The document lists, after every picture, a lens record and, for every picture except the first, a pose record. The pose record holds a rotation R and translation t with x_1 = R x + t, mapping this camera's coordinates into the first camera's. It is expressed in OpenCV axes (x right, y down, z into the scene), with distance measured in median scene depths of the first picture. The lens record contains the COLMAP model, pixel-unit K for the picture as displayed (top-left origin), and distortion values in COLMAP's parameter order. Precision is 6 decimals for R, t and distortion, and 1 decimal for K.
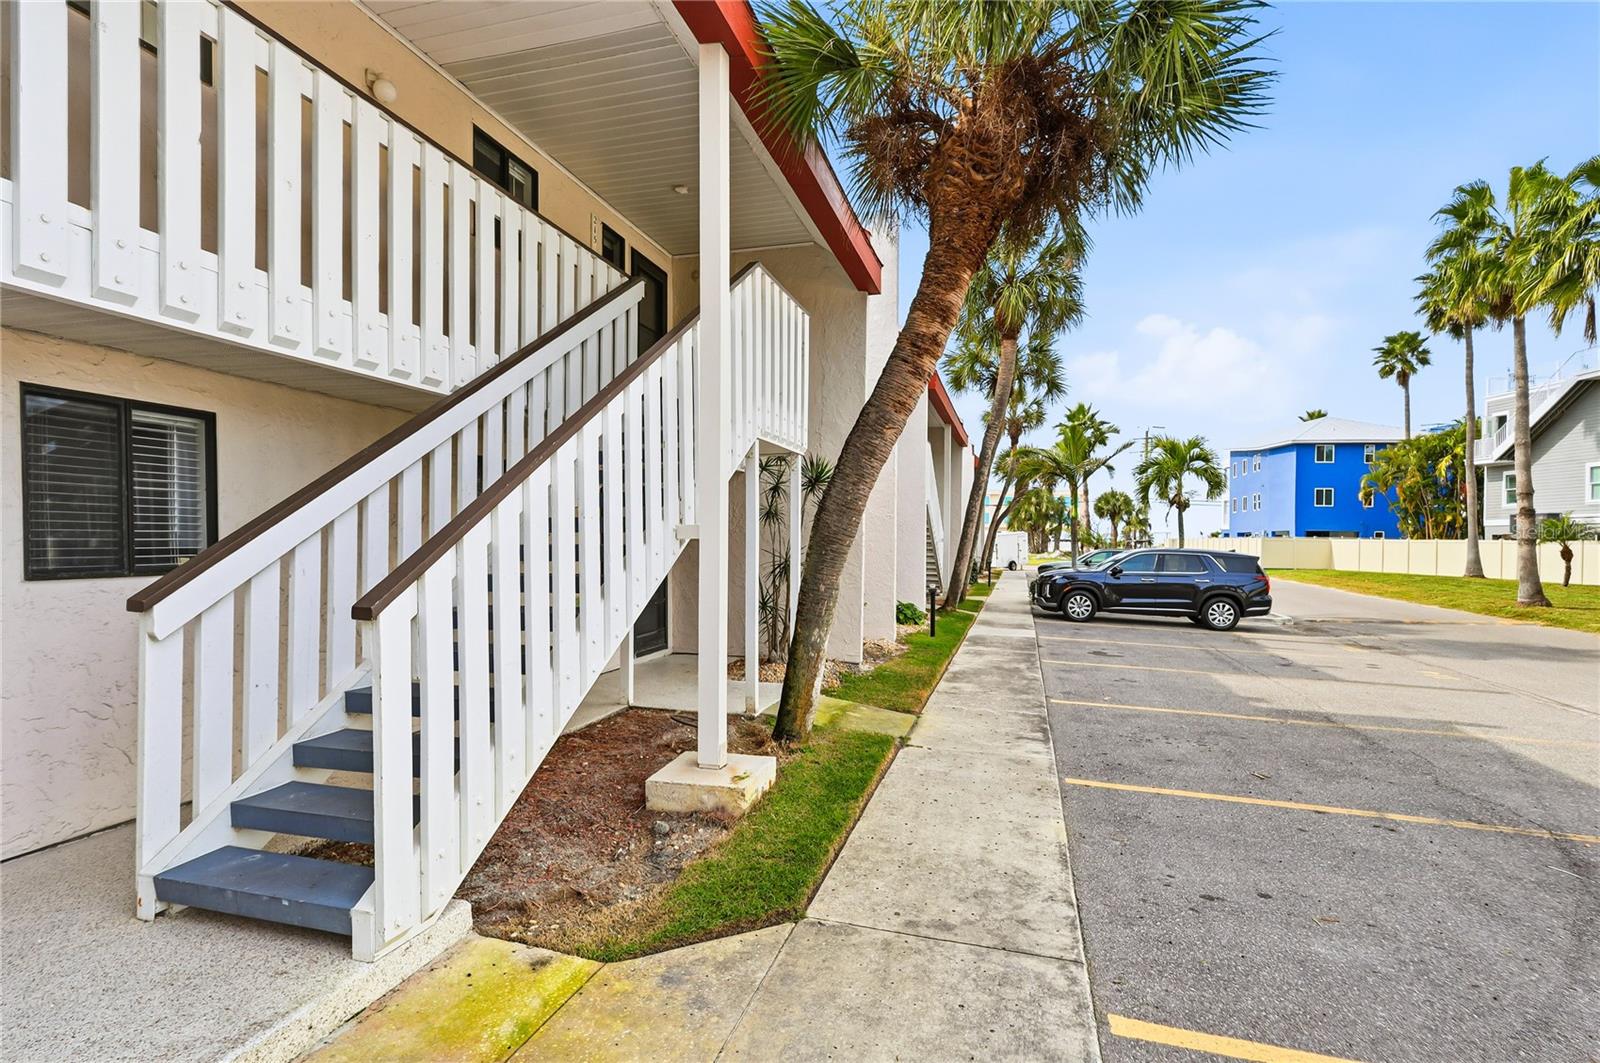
lens RADIAL K [[778.0, 0, 798.0], [0, 778.0, 550.7], [0, 0, 1]] dist [-0.000426, -0.000076]
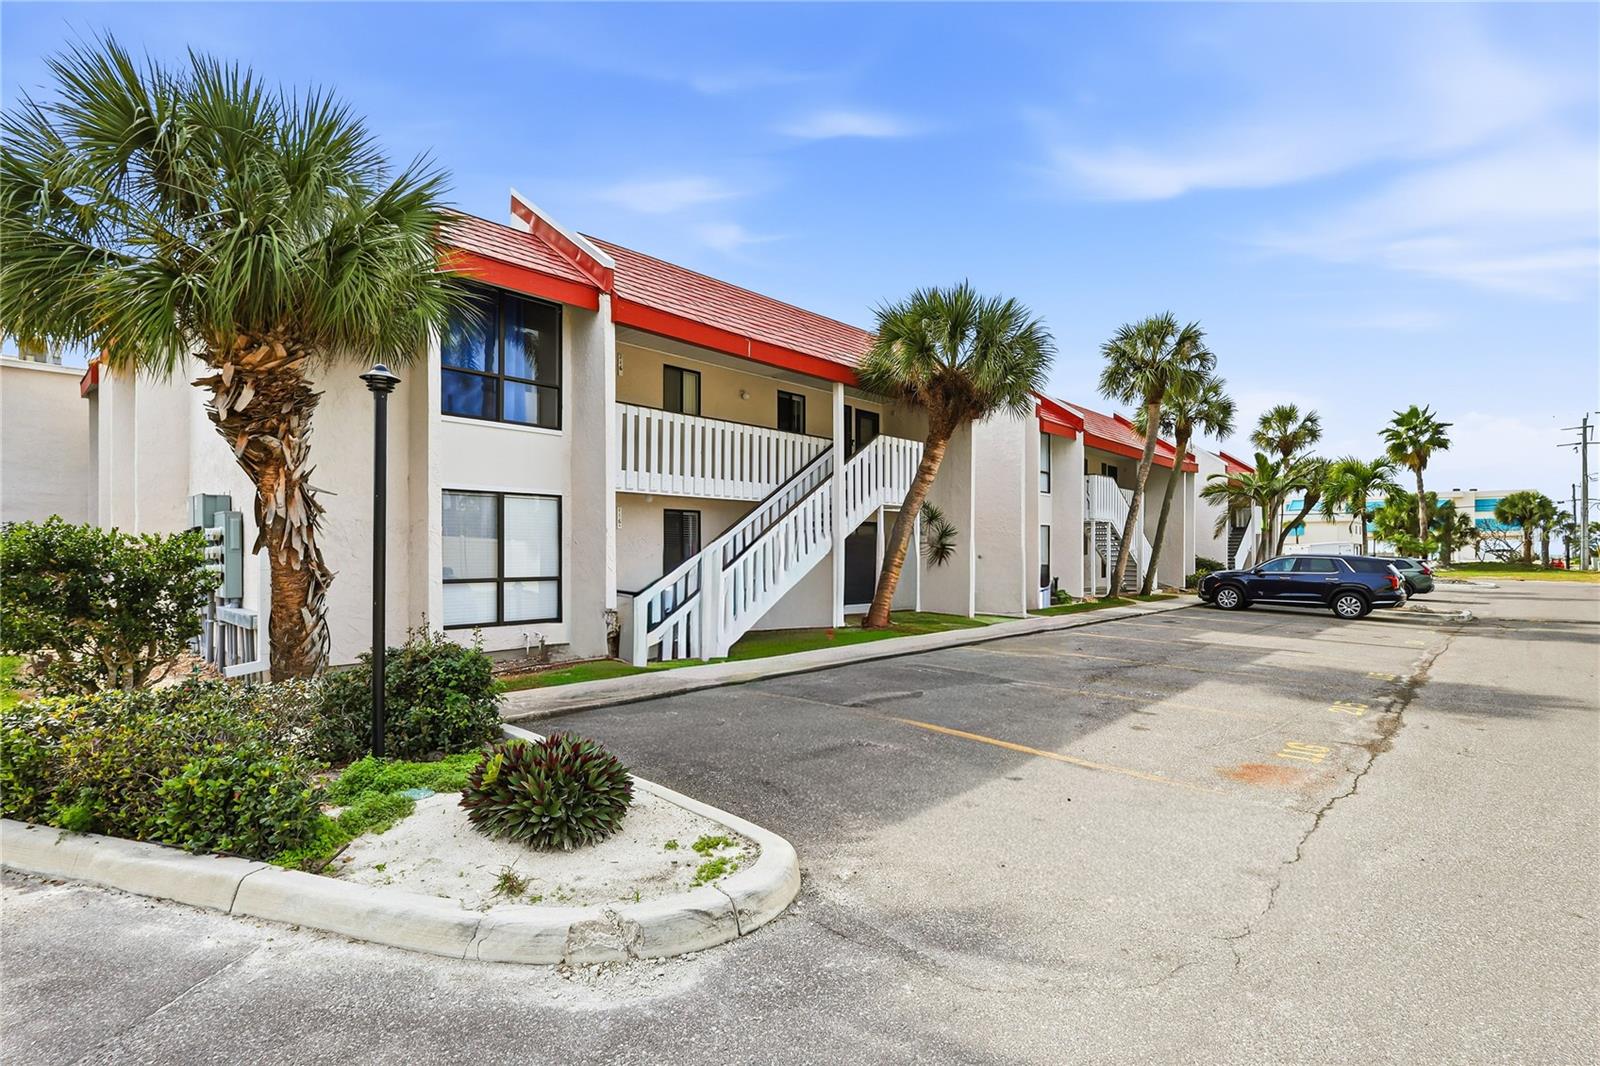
lens RADIAL K [[778.0, 0, 798.0], [0, 778.0, 552.2], [0, 0, 1]] dist [-0.000426, -0.000076]
pose [[0.890353, -0.006044, -0.455230, 0.725933], [-0.001414, 0.999870, -0.016042, 0.037485], [0.455268, 0.014926, 0.890229, -1.125978]]
